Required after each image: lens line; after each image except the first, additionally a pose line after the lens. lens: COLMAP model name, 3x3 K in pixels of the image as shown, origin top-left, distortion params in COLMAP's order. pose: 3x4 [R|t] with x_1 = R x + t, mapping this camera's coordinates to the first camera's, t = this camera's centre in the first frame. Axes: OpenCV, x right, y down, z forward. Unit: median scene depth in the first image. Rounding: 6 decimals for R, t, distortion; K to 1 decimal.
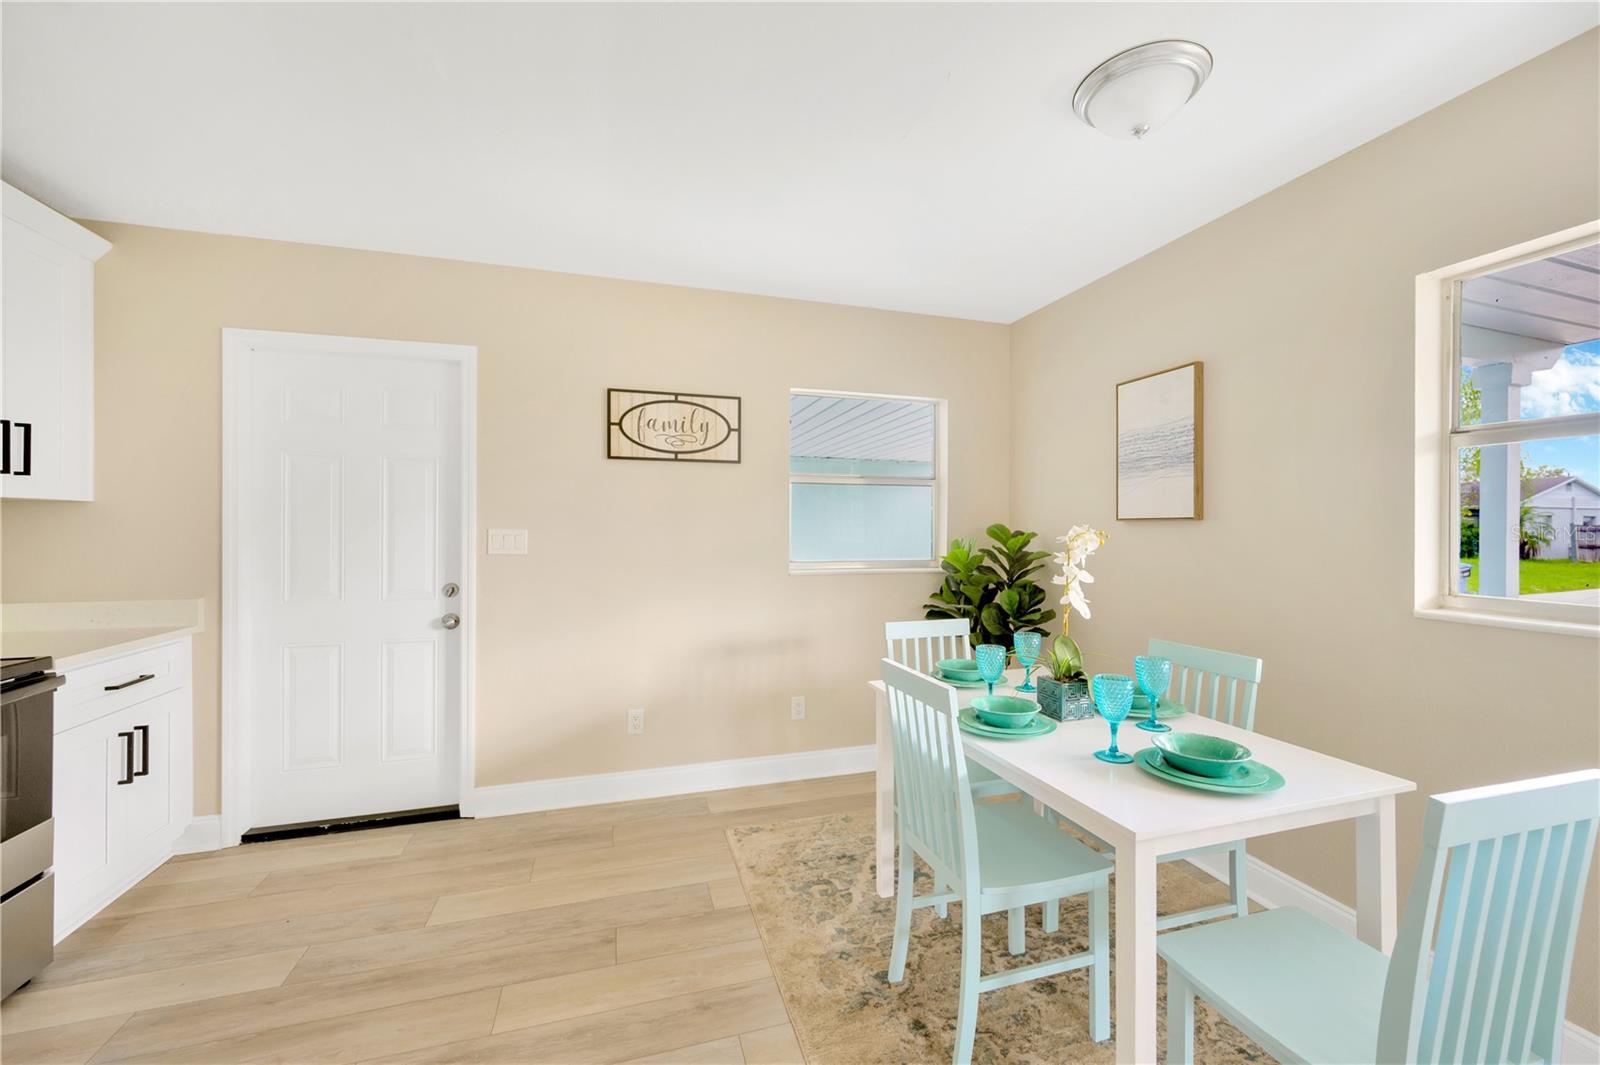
lens RADIAL K [[634.0, 0, 804.9], [0, 634.0, 527.4], [0, 0, 1]] dist [0.000846, -0.000062]
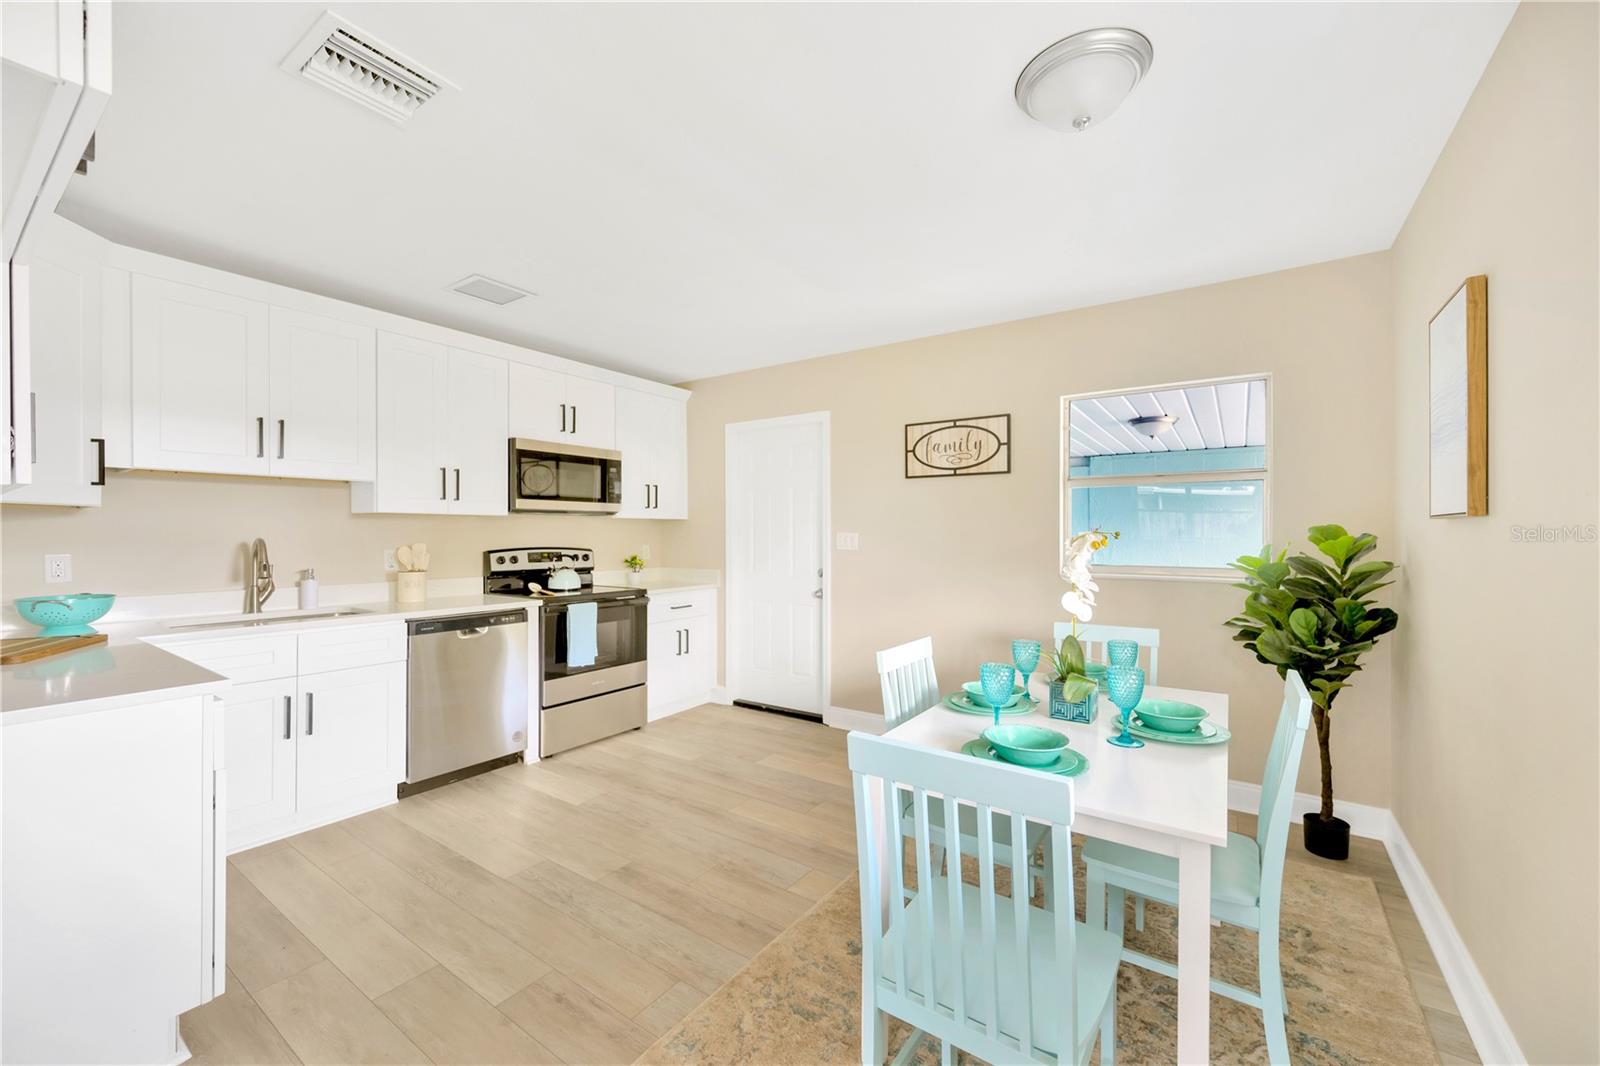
lens RADIAL K [[629.4, 0, 803.7], [0, 629.4, 534.1], [0, 0, 1]] dist [0.000856, 0.000023]
pose [[0.618949, -0.001024, -0.785431, 0.779753], [0.001150, 0.999999, -0.000398, 0.008535], [0.785430, -0.000657, 0.618950, 0.045809]]
